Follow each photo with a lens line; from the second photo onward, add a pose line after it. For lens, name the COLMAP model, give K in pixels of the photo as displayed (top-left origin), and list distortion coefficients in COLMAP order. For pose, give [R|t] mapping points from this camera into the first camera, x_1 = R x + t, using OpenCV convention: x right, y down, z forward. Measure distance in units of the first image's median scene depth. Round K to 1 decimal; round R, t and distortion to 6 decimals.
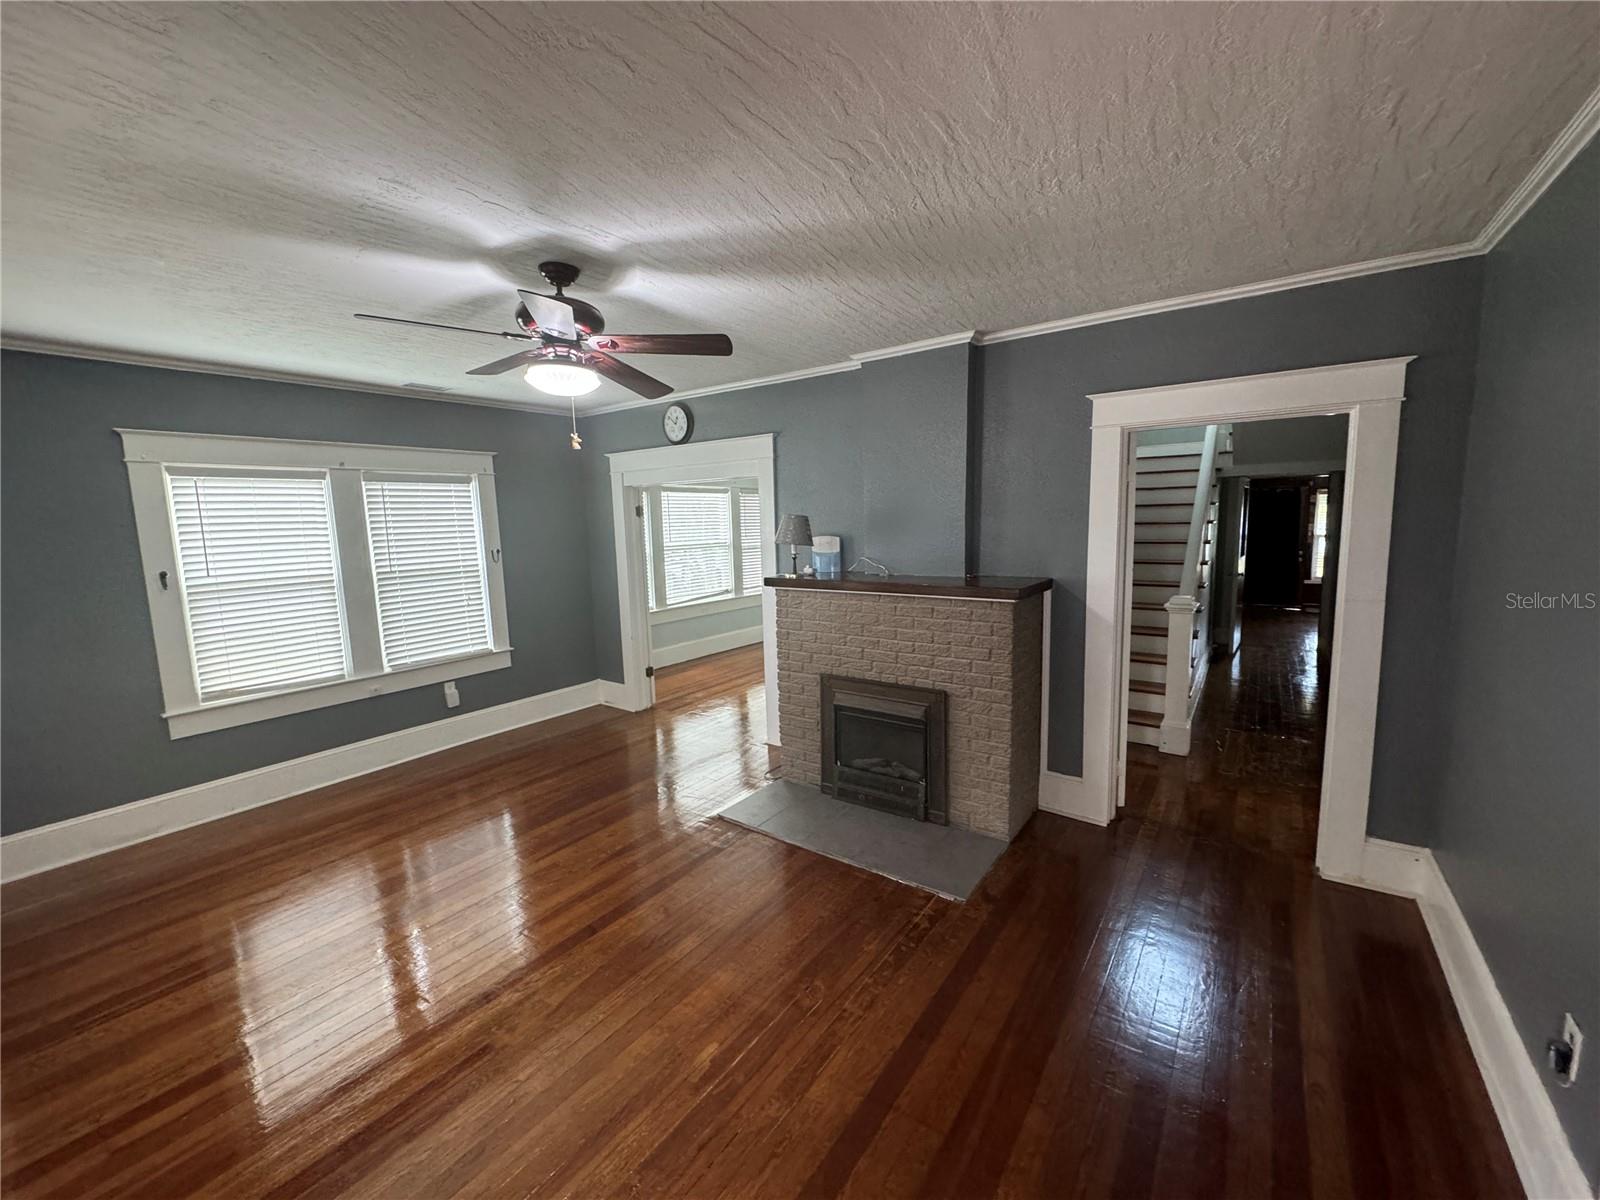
lens RADIAL K [[641.4, 0, 800.0], [0, 641.4, 600.0], [0, 0, 1]] dist [0.000053, 0.000017]
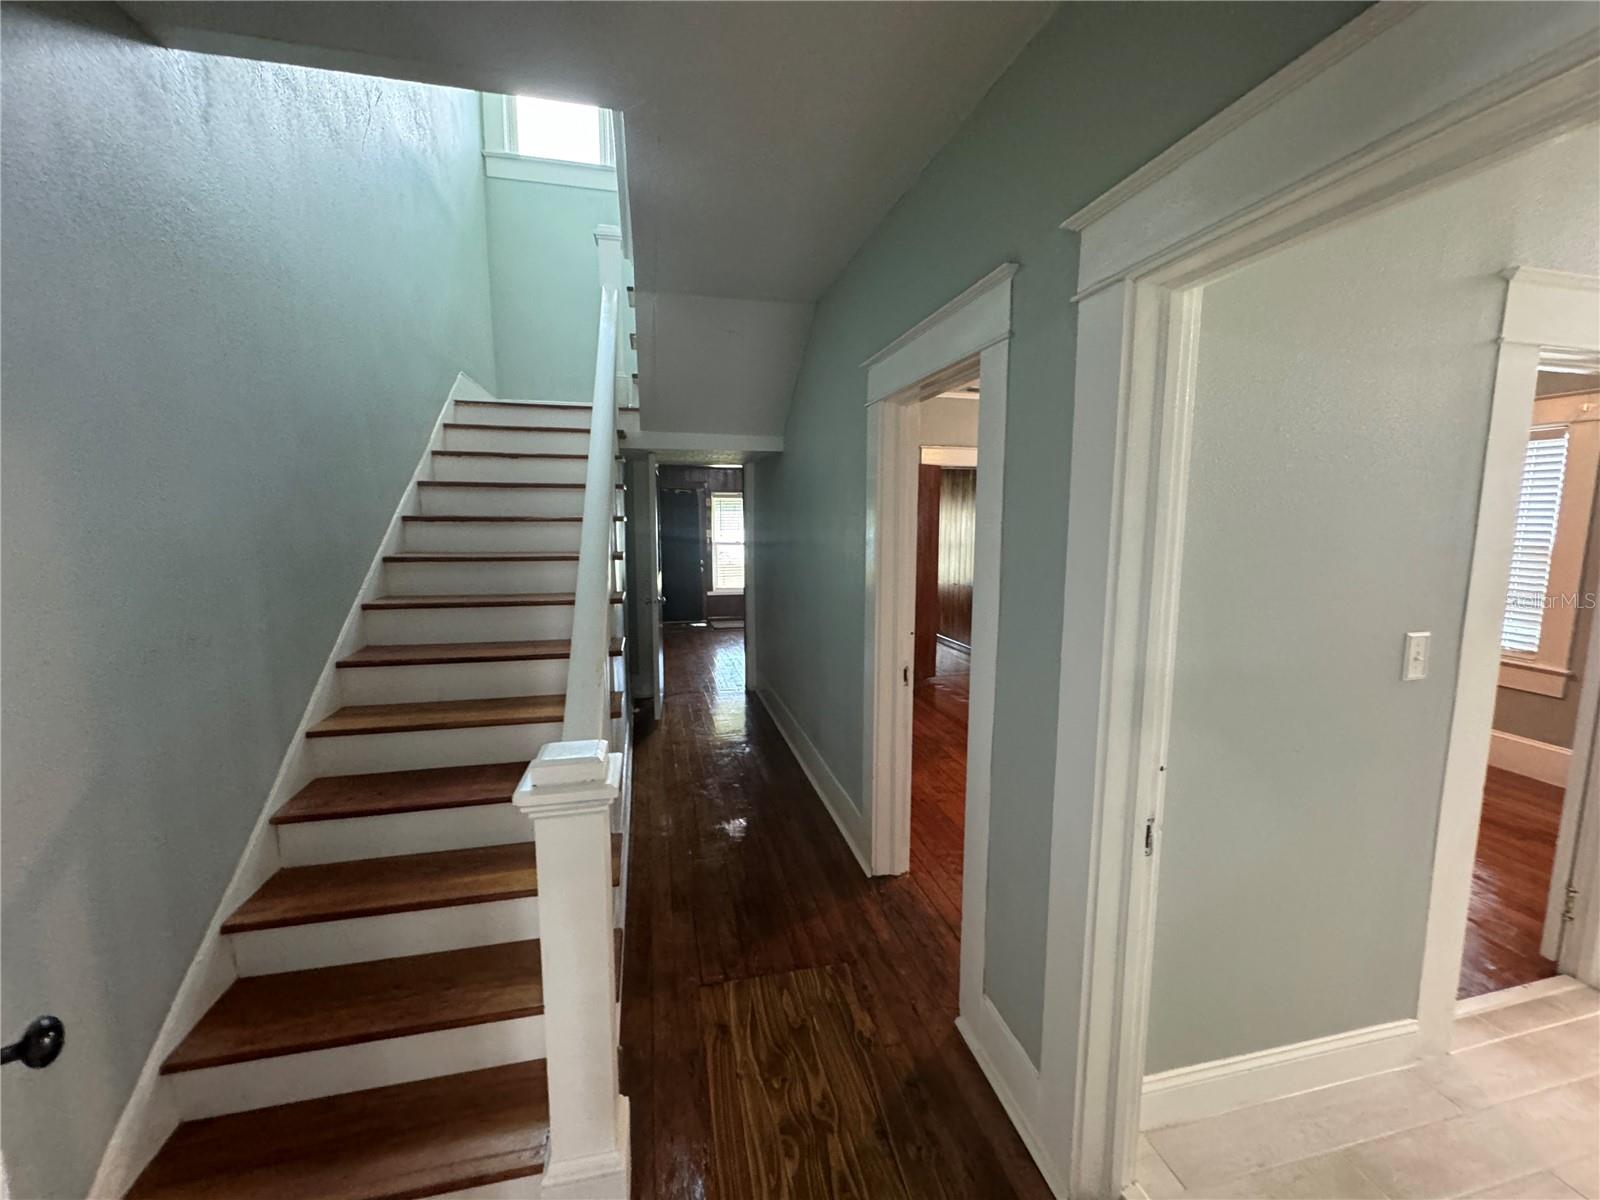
lens RADIAL K [[641.4, 0, 800.0], [0, 641.4, 600.0], [0, 0, 1]] dist [0.000053, 0.000017]
pose [[0.654450, -0.068326, 0.753012, 0.405137], [0.075399, 0.996842, 0.024920, -0.069209], [-0.752337, 0.040468, 0.657535, 0.657301]]
